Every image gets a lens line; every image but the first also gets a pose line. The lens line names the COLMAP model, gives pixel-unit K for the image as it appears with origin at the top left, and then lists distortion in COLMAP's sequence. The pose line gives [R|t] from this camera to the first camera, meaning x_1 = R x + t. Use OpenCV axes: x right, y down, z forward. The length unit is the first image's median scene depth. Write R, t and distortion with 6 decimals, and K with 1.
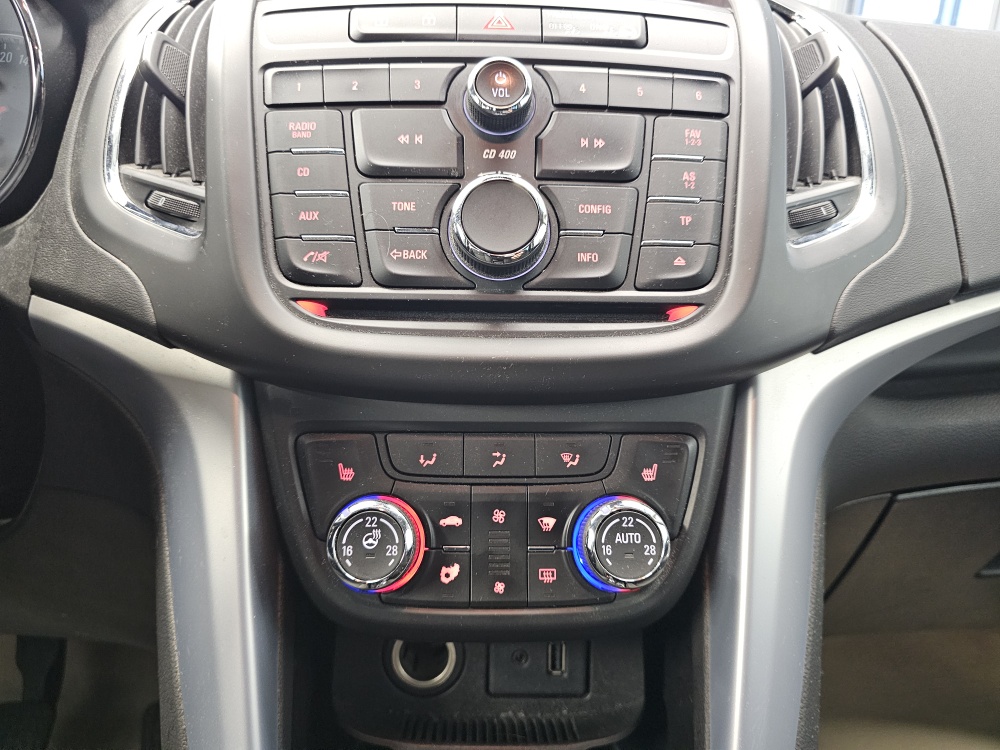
lens RADIAL K [[673.1, 0, 496.1], [0, 673.1, 370.3], [0, 0, 1]] dist [0.032939, -0.044136]
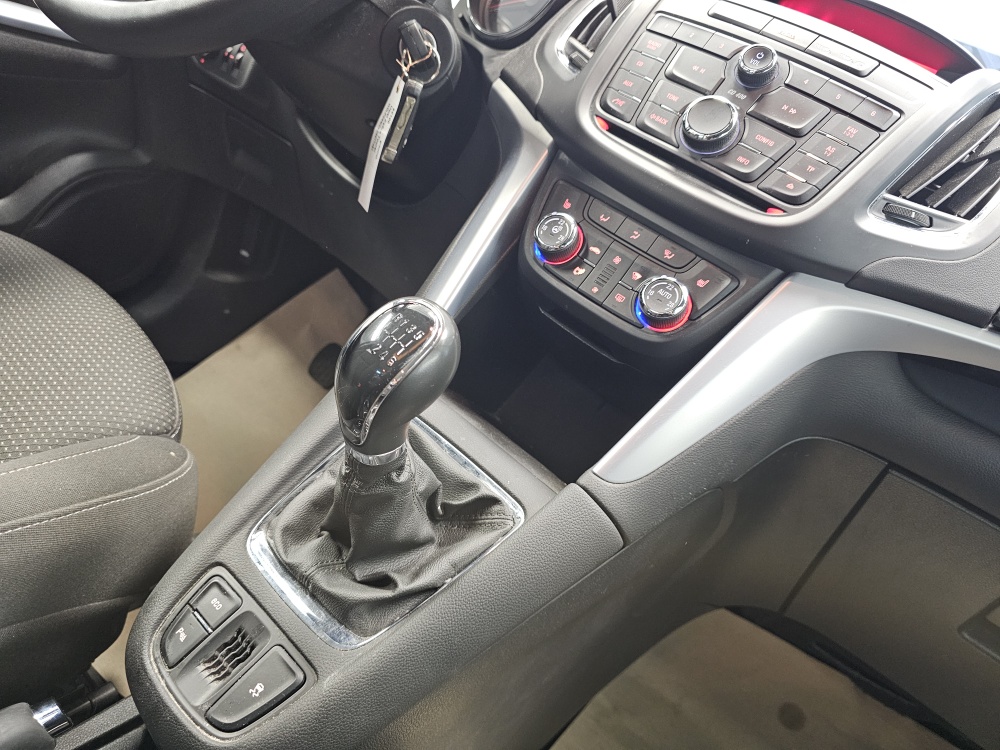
lens RADIAL K [[694.0, 0, 501.8], [0, 694.0, 371.0], [0, 0, 1]] dist [0.005984, -0.024679]
pose [[0.727046, 0.535625, -0.429547, 0.730228], [-0.552635, 0.827780, 0.096820, 0.445002], [0.407429, 0.166990, 0.897839, -0.760574]]
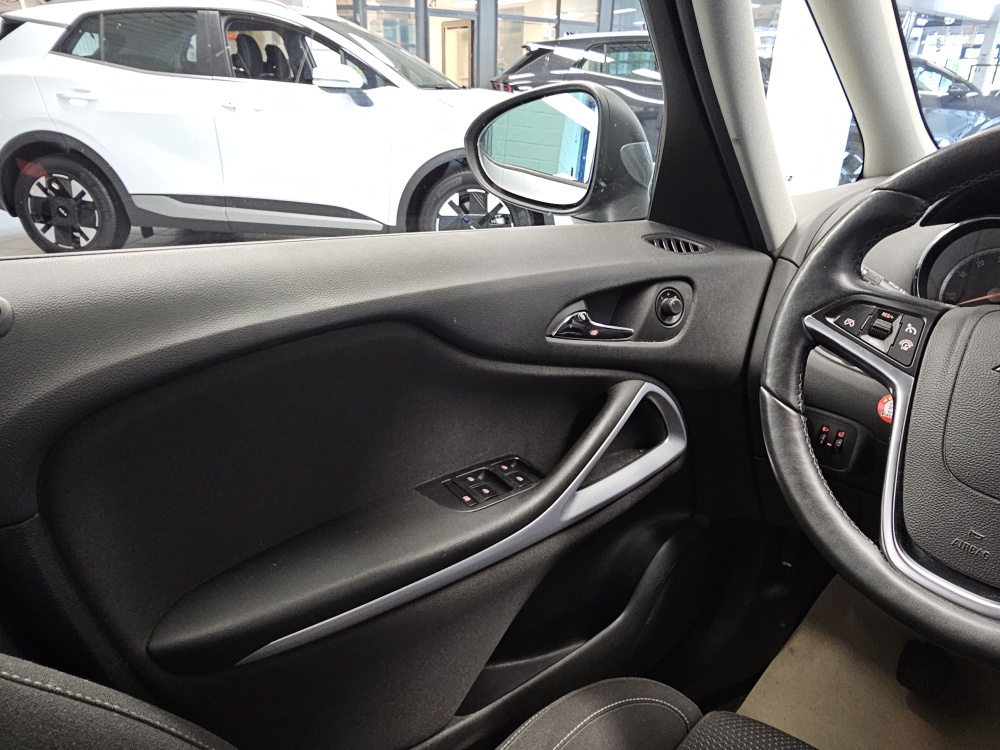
lens RADIAL K [[685.1, 0, 494.6], [0, 685.1, 364.1], [0, 0, 1]] dist [-0.000431, -0.003924]
pose [[0.630671, 0.285878, -0.721476, -1.100130], [-0.263882, 0.953279, 0.147057, -0.141842], [0.729808, 0.097640, 0.676644, -1.859437]]
